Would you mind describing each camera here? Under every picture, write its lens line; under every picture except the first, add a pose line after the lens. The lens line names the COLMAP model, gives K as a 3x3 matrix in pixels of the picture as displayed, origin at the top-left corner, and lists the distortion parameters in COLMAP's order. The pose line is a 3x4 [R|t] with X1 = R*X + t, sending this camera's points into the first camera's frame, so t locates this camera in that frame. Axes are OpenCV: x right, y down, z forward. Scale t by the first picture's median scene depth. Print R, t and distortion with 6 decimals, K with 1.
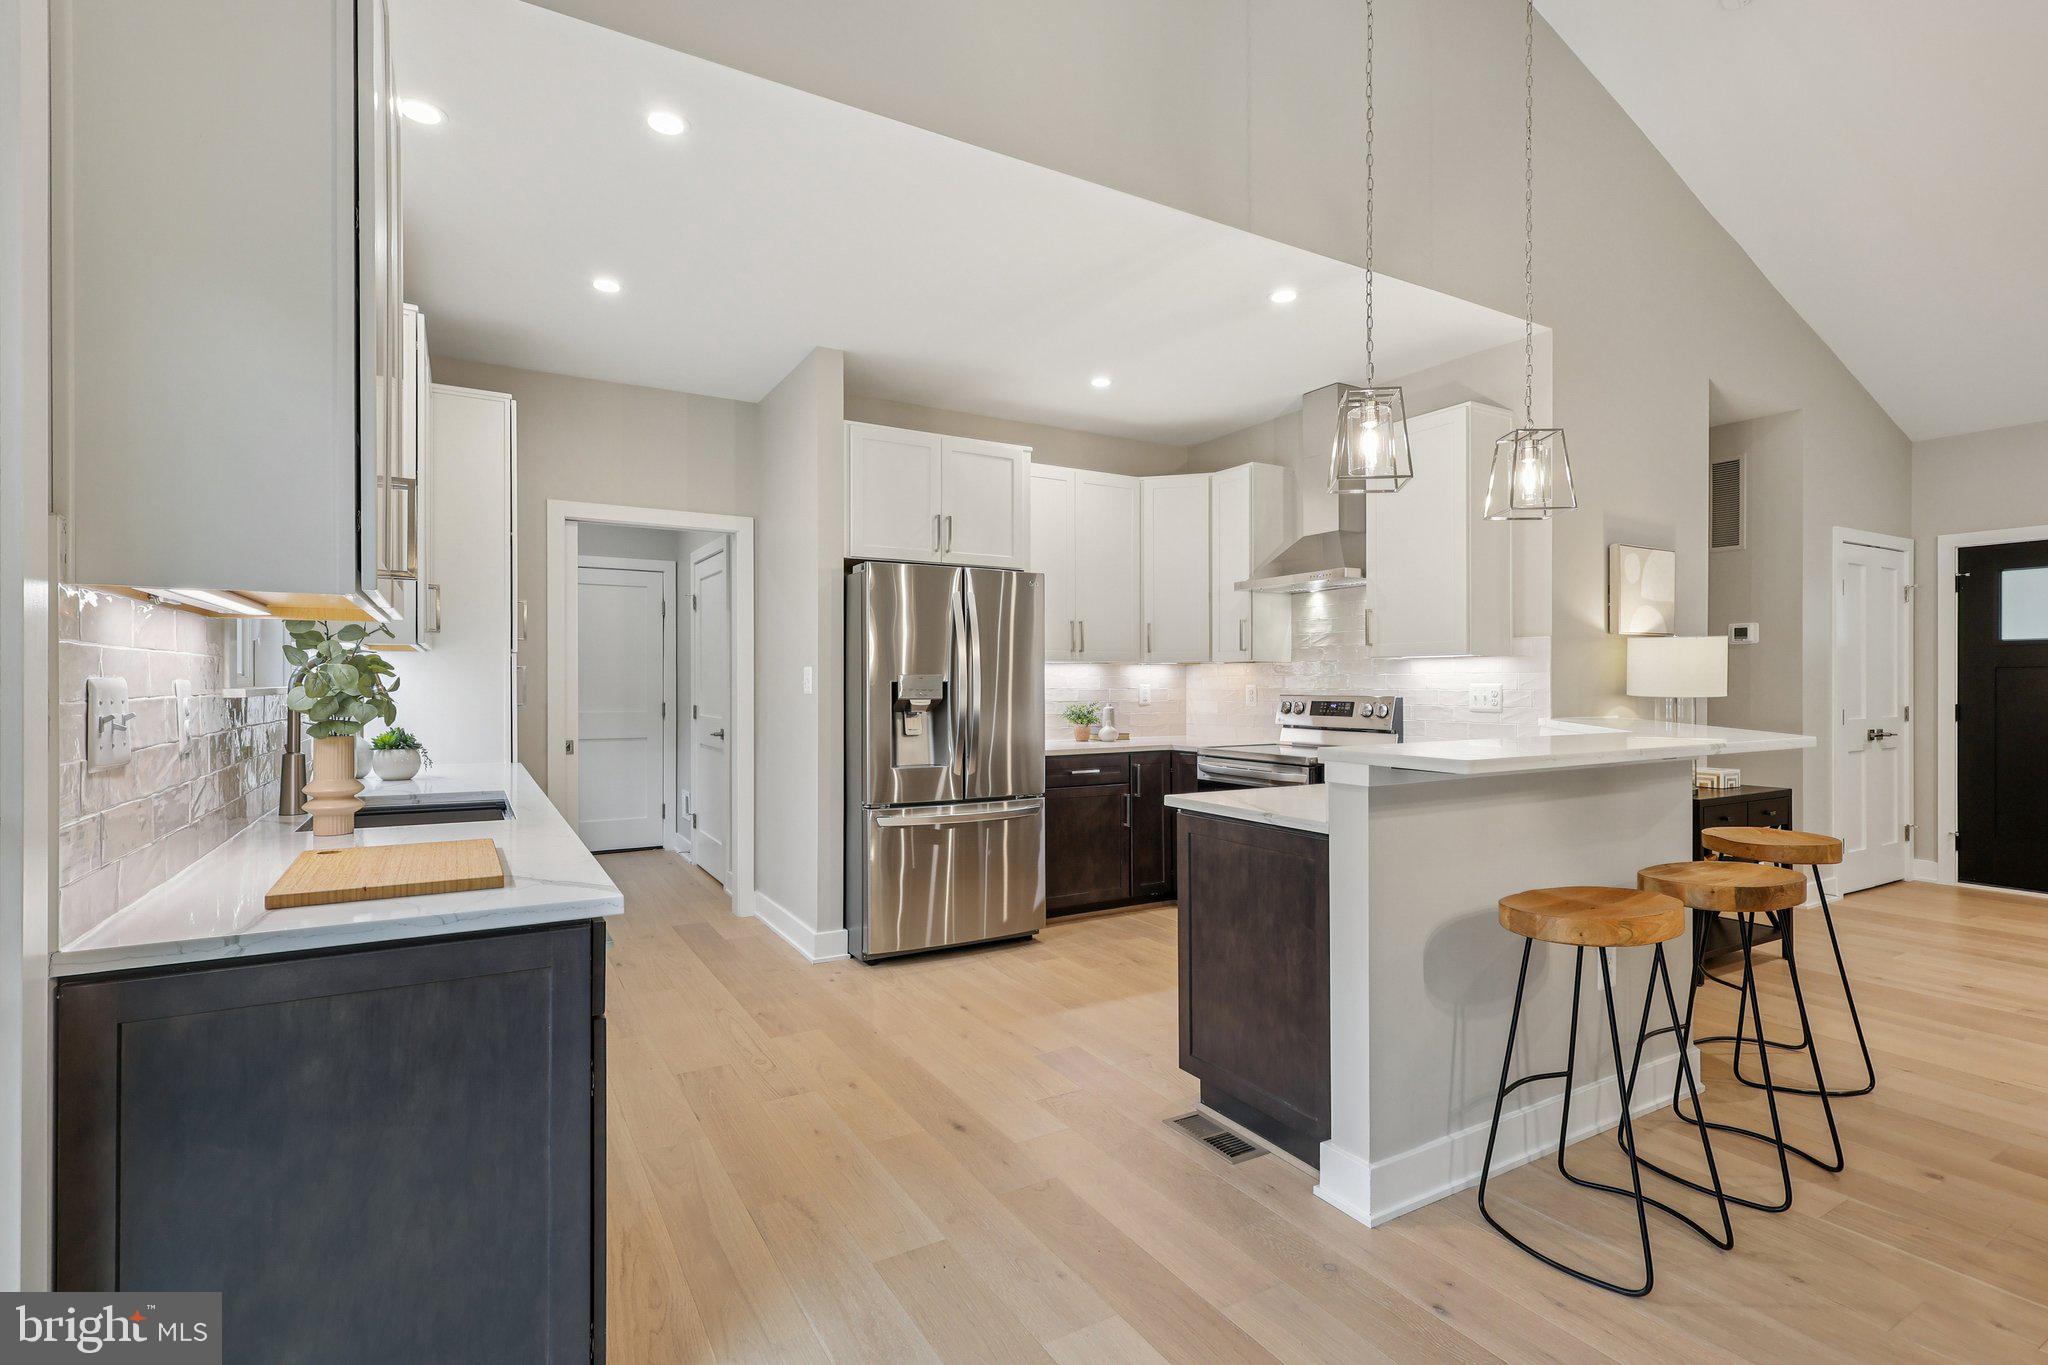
lens RADIAL K [[959.2, 0, 1014.6], [0, 959.2, 688.0], [0, 0, 1]] dist [0.003349, 0.000923]
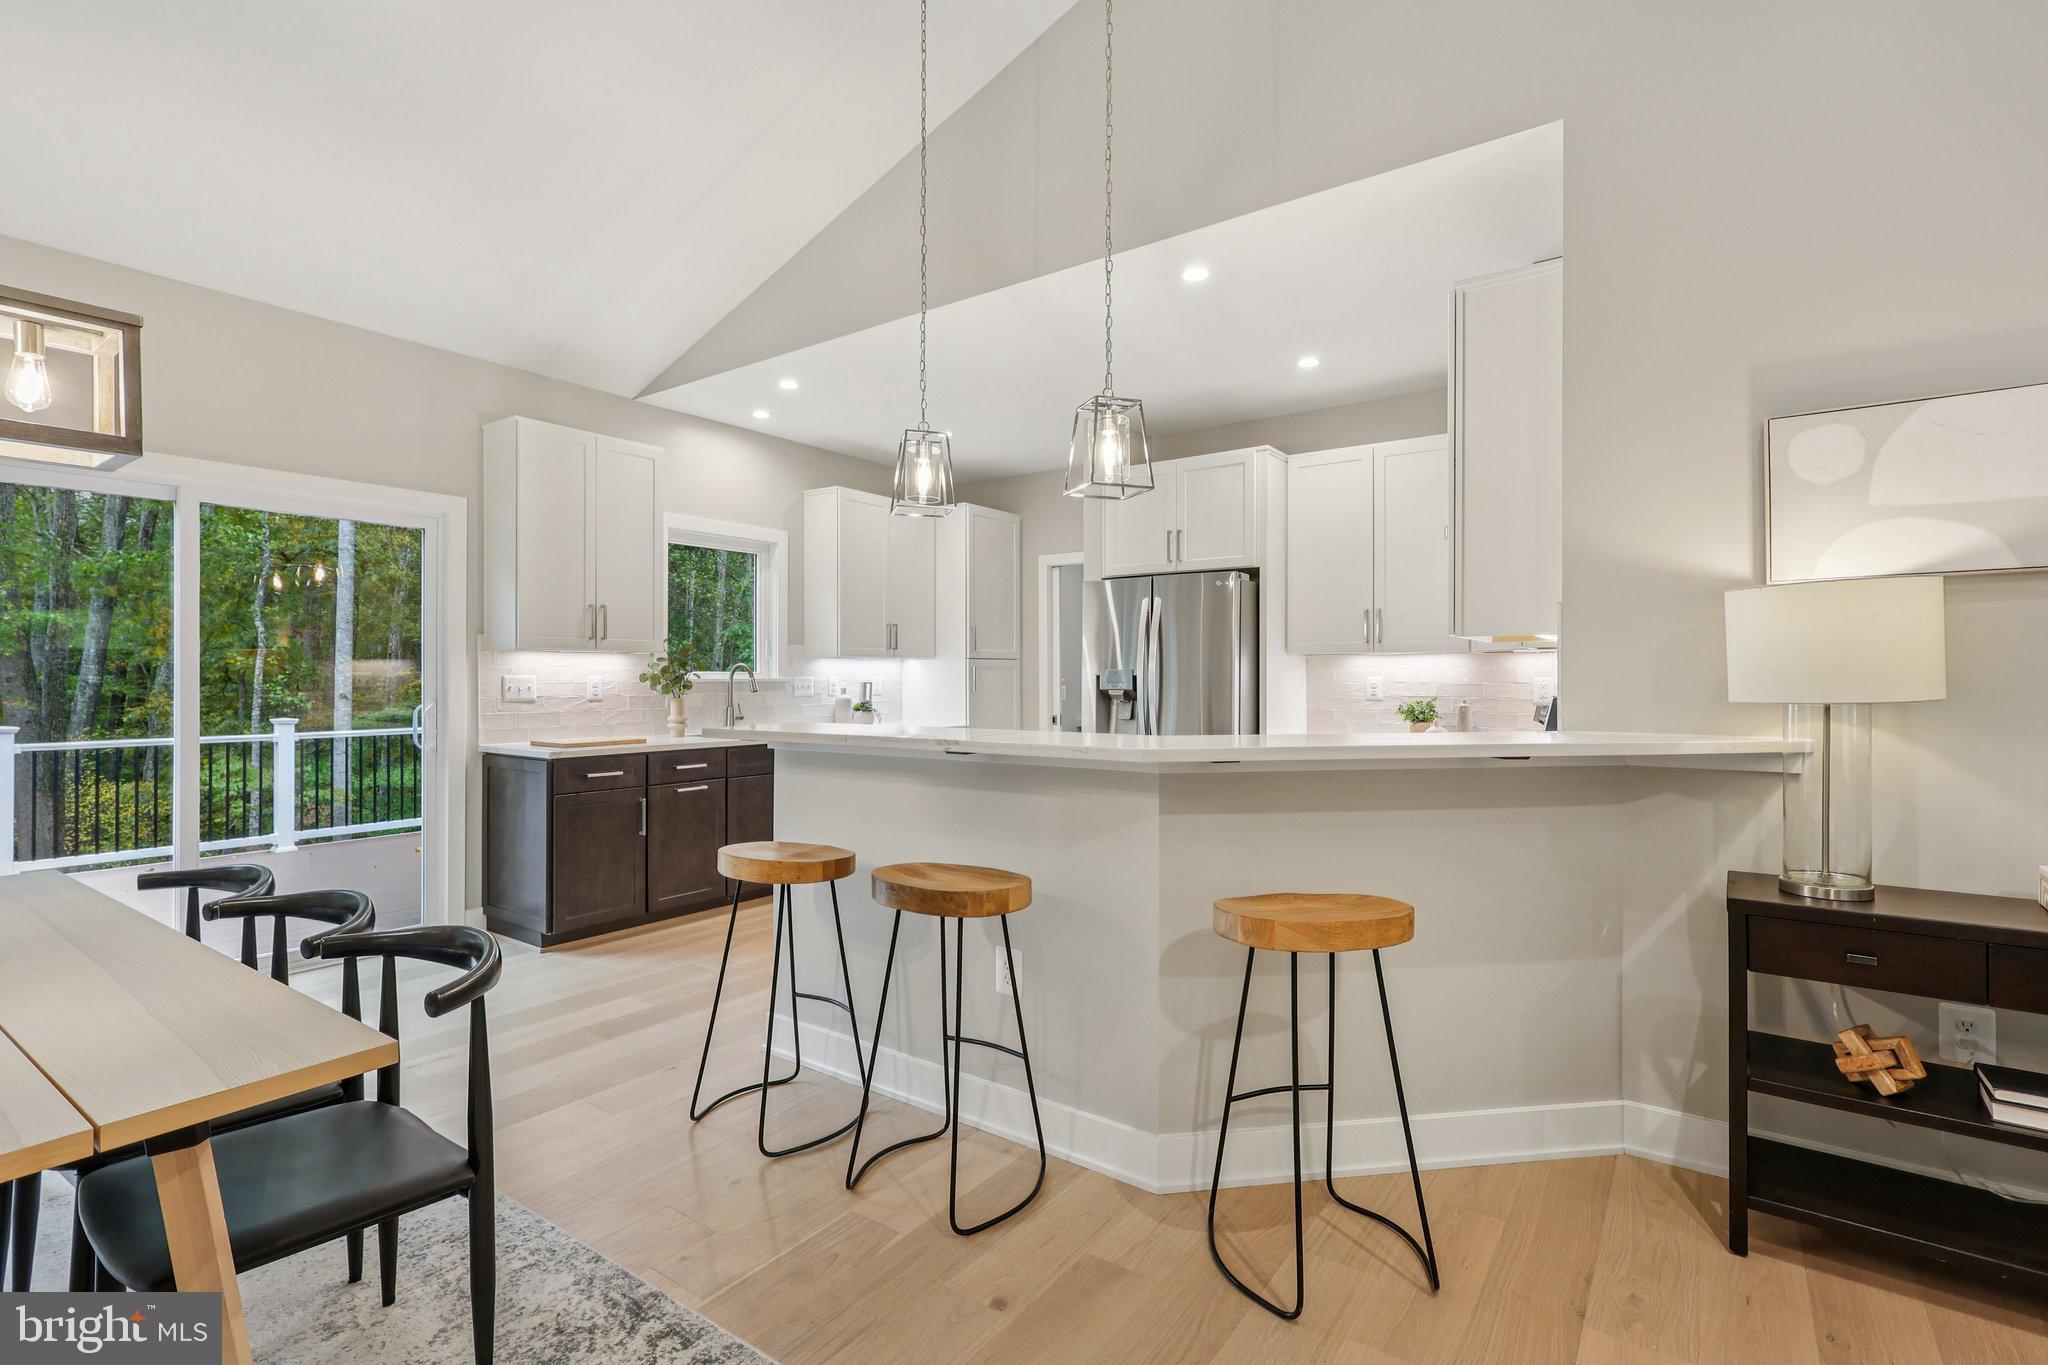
lens RADIAL K [[959.2, 0, 1014.8], [0, 959.2, 680.1], [0, 0, 1]] dist [0.003349, 0.000923]
pose [[0.392468, 0.003292, -0.919760, 0.796186], [-0.002809, 0.999993, 0.002381, -0.002624], [0.919761, 0.001649, 0.392475, 0.333063]]
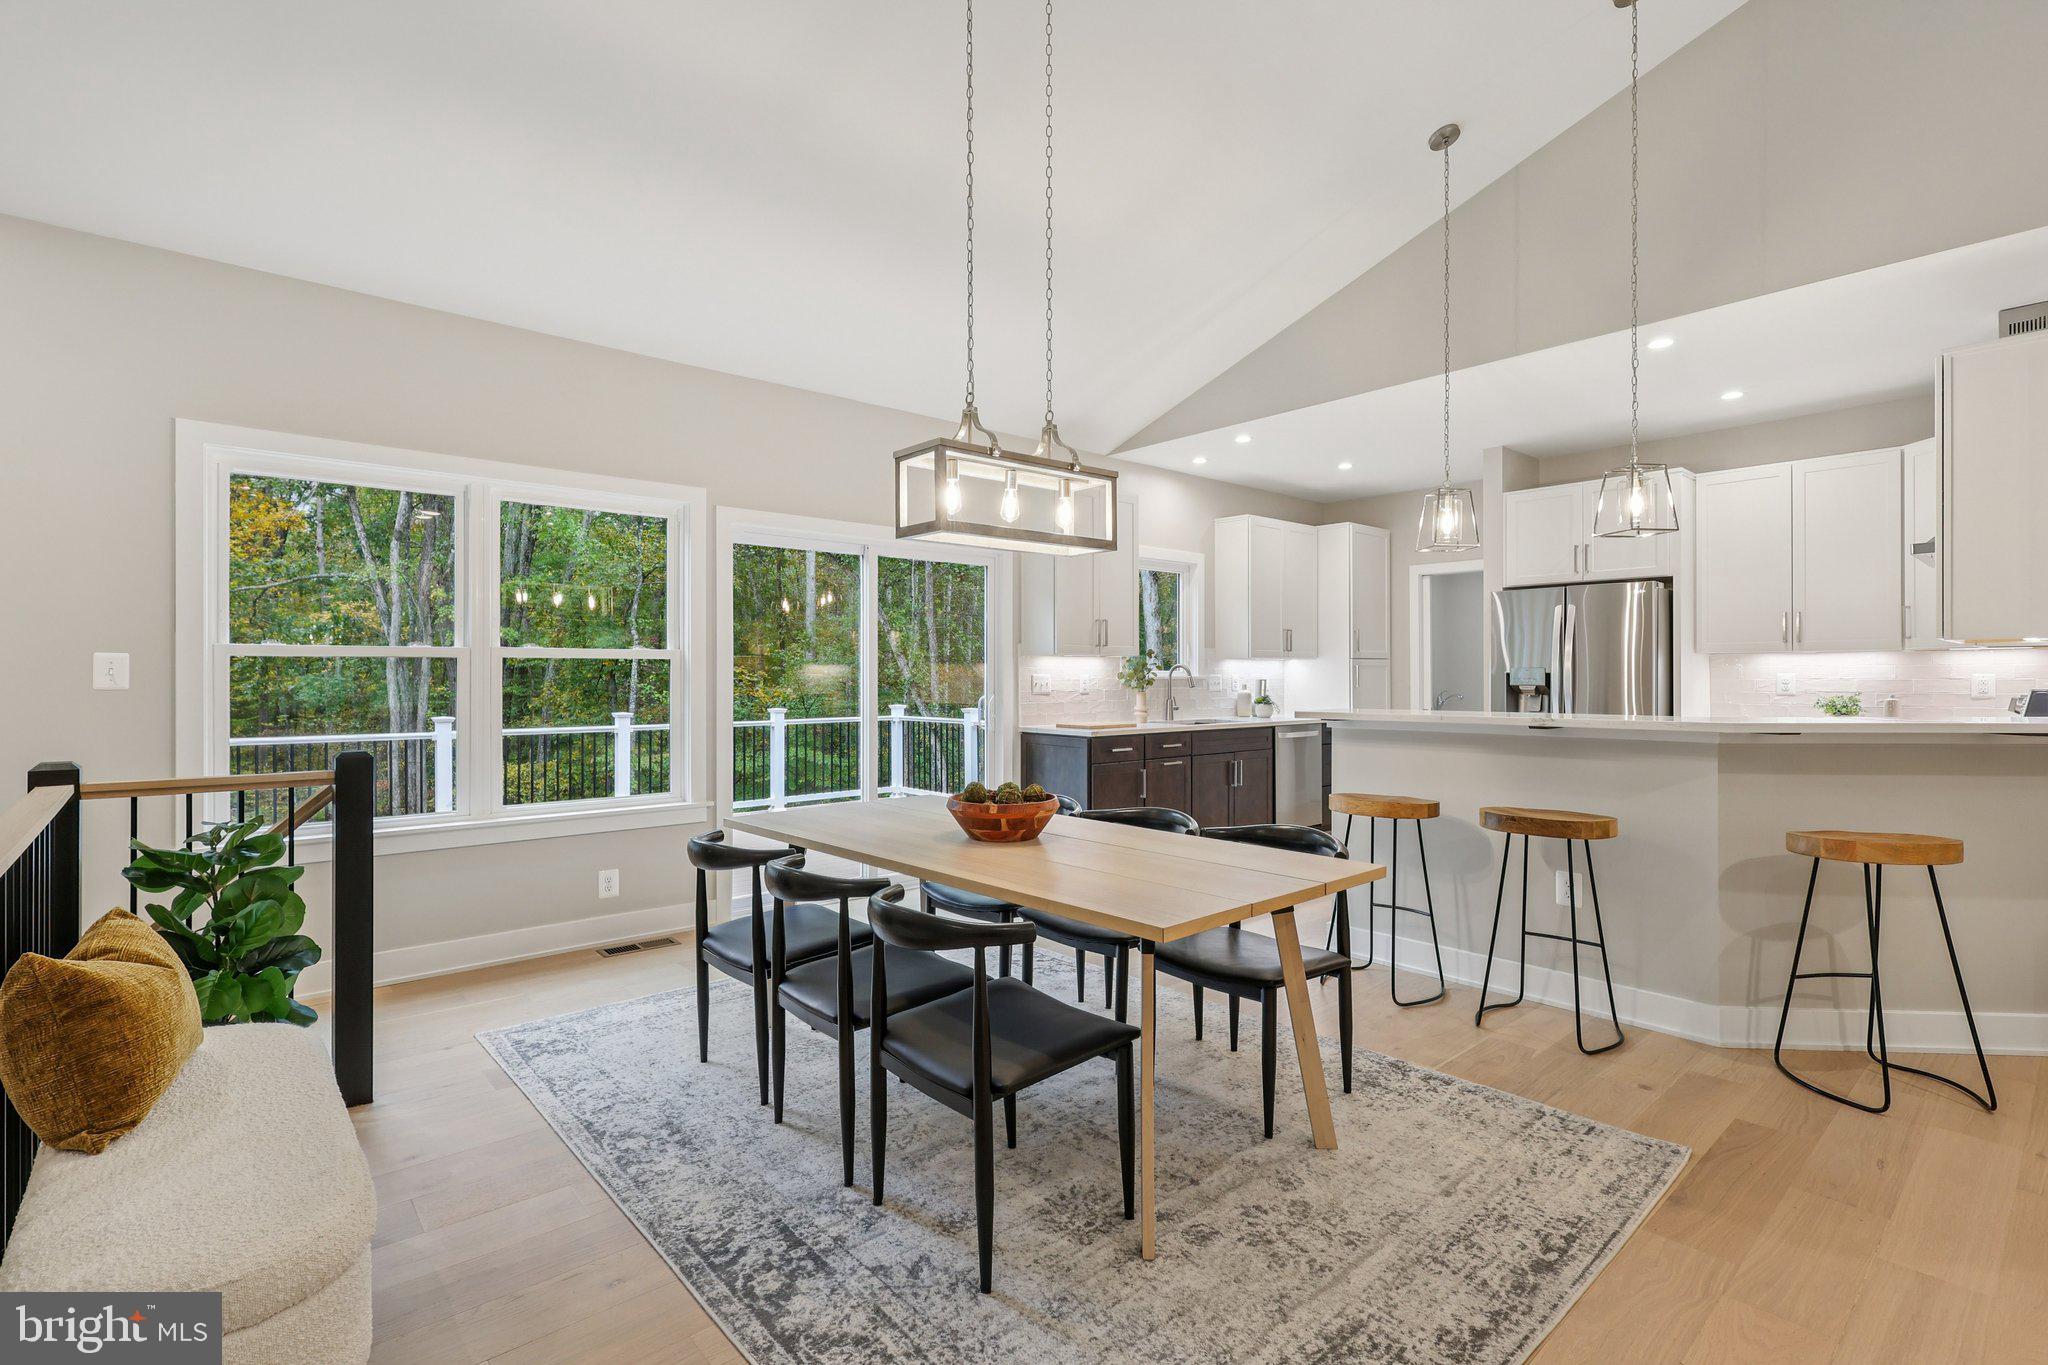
lens RADIAL K [[959.2, 0, 1007.3], [0, 959.2, 667.6], [0, 0, 1]] dist [0.003349, 0.000923]
pose [[0.173491, -0.009354, -0.984791, 0.944160], [-0.000784, 0.999953, -0.009636, -0.000137], [0.984835, 0.002443, 0.173476, 0.007416]]
